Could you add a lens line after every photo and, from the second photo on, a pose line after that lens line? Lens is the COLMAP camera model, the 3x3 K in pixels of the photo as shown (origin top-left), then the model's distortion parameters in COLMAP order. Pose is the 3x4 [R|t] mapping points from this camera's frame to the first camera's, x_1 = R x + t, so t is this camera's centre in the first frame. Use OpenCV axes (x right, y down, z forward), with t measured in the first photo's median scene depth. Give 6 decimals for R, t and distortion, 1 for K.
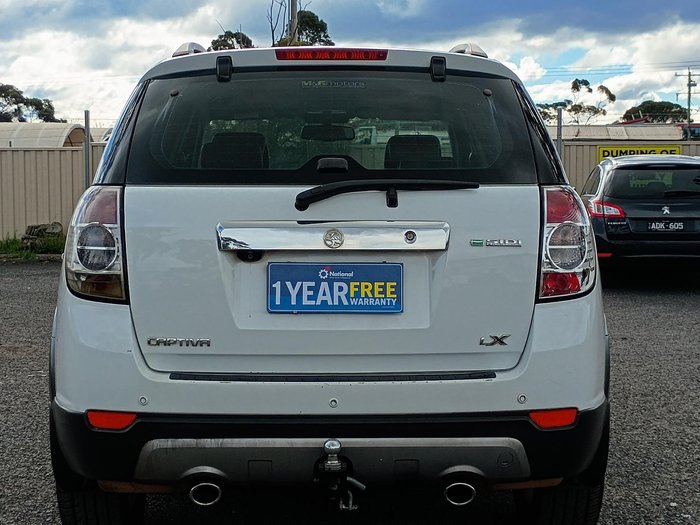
lens RADIAL K [[1338.7, 0, 350.0], [0, 1338.7, 262.5], [0, 0, 1]] dist [0.050512, -0.055194]
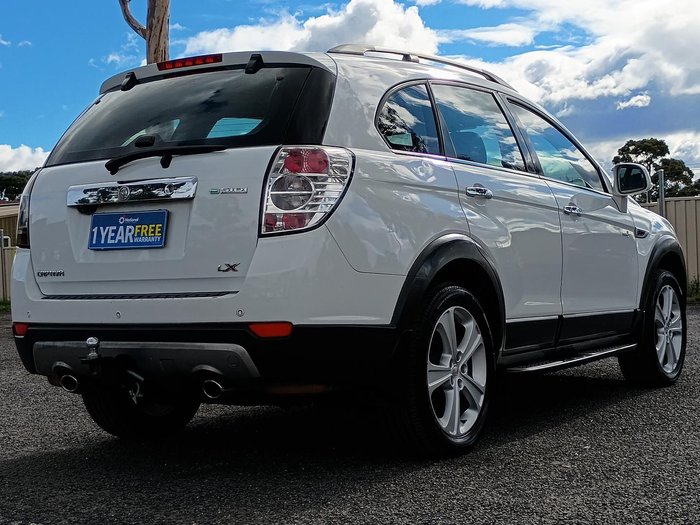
lens RADIAL K [[1338.7, 0, 350.0], [0, 1338.7, 262.5], [0, 0, 1]] dist [0.050512, -0.055194]
pose [[0.820155, -0.025129, -0.571589, 0.905589], [0.000072, 0.999040, -0.043817, 0.106281], [0.572141, 0.035896, 0.819369, 0.025299]]
